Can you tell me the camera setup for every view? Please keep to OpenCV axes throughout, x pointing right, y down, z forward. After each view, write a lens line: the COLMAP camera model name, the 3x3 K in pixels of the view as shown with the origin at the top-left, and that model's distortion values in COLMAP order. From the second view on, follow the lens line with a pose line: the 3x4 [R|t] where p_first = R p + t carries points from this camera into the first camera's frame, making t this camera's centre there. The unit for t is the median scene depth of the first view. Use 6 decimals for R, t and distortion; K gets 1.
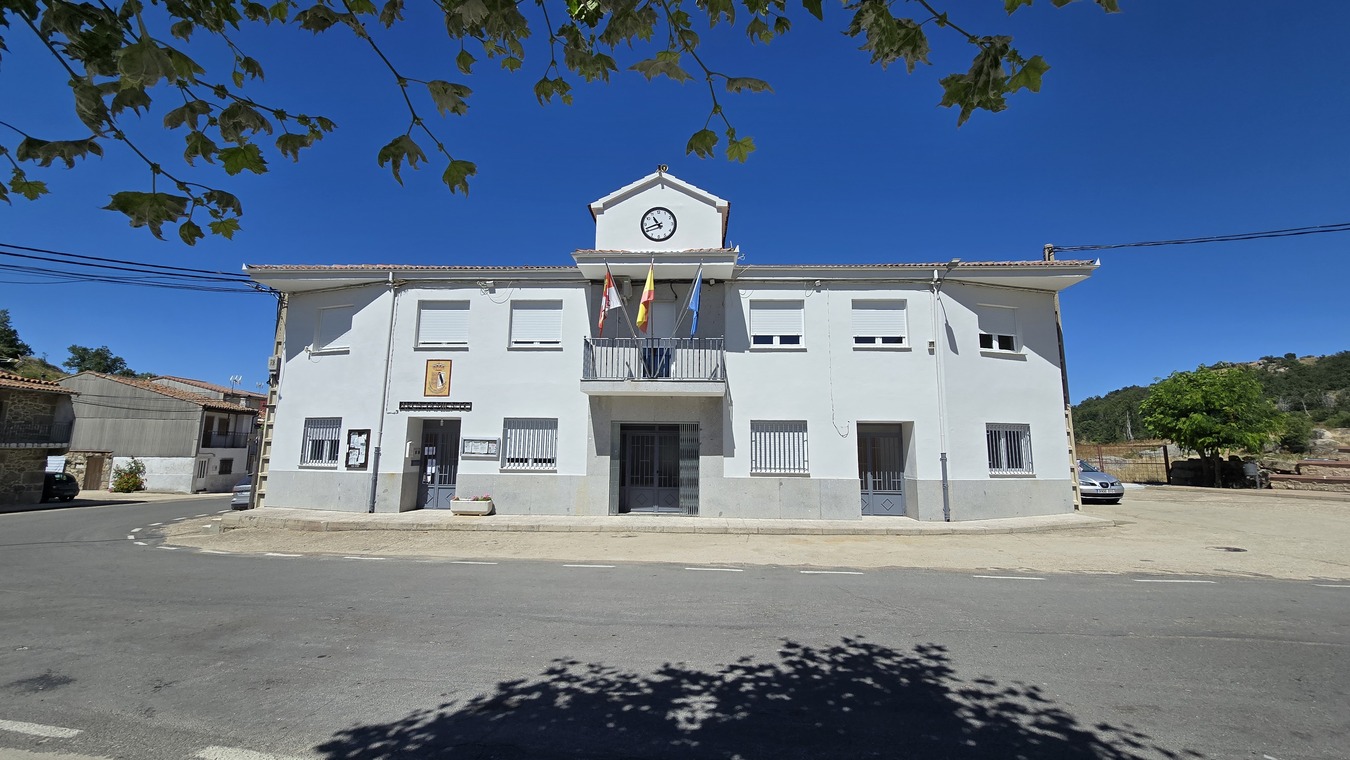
lens RADIAL K [[538.2, 0, 674.2], [0, 538.2, 371.2], [0, 0, 1]] dist [0.003626, 0.000295]
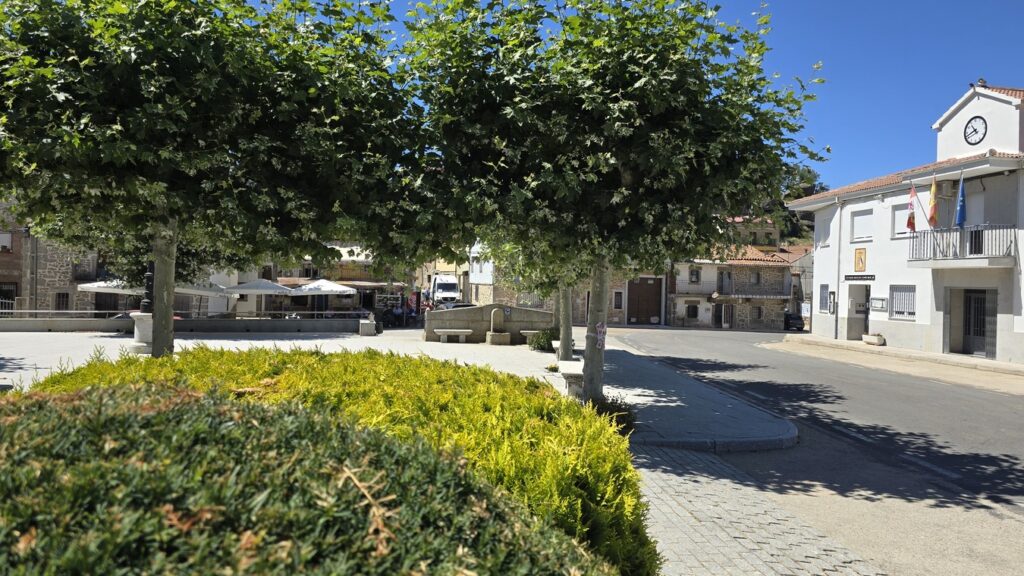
lens RADIAL K [[680.4, 0, 511.6], [0, 680.4, 286.2], [0, 0, 1]] dist [0.001643, 0.000128]
pose [[0.190010, -0.001698, -0.981781, 1.371725], [0.119911, 0.992552, 0.021490, -0.079285], [0.974432, -0.121810, 0.188798, -0.412538]]
